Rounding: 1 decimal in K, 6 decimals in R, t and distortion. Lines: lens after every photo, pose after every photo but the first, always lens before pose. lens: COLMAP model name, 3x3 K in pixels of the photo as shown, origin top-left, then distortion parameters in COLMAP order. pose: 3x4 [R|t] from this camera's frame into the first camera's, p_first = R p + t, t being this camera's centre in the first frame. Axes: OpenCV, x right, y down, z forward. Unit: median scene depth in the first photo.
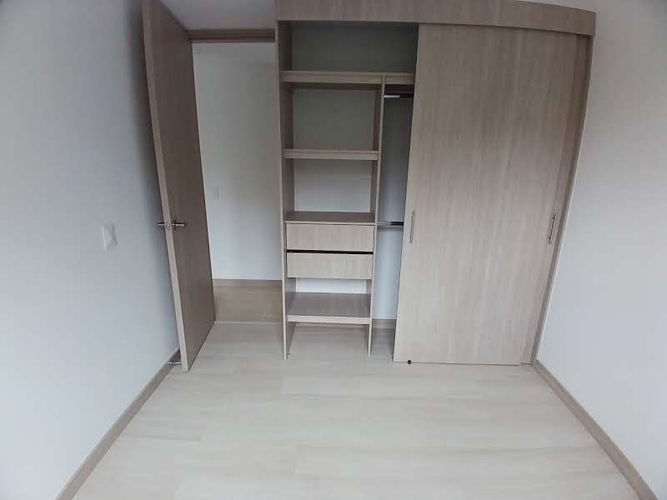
lens RADIAL K [[330.1, 0, 333.5], [0, 330.1, 250.0], [0, 0, 1]] dist [0.041008, -0.067326]
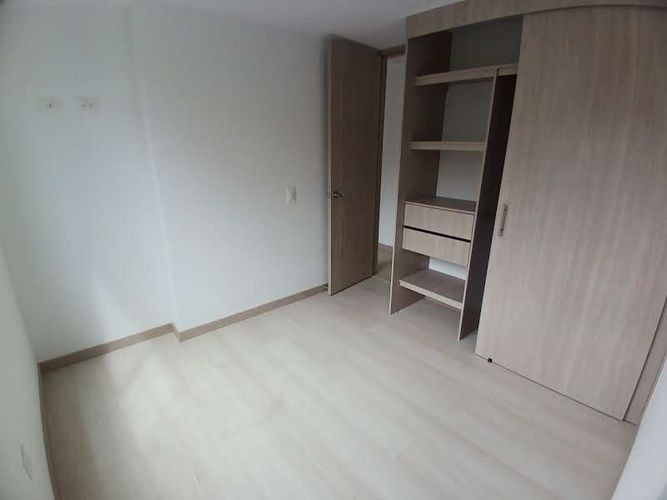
lens RADIAL K [[330.1, 0, 333.5], [0, 330.1, 250.0], [0, 0, 1]] dist [0.041008, -0.067326]
pose [[0.680217, 0.217006, -0.700152, 0.605586], [-0.187438, 0.974911, 0.120064, -0.011103], [0.708641, 0.049566, 0.703826, -0.034424]]
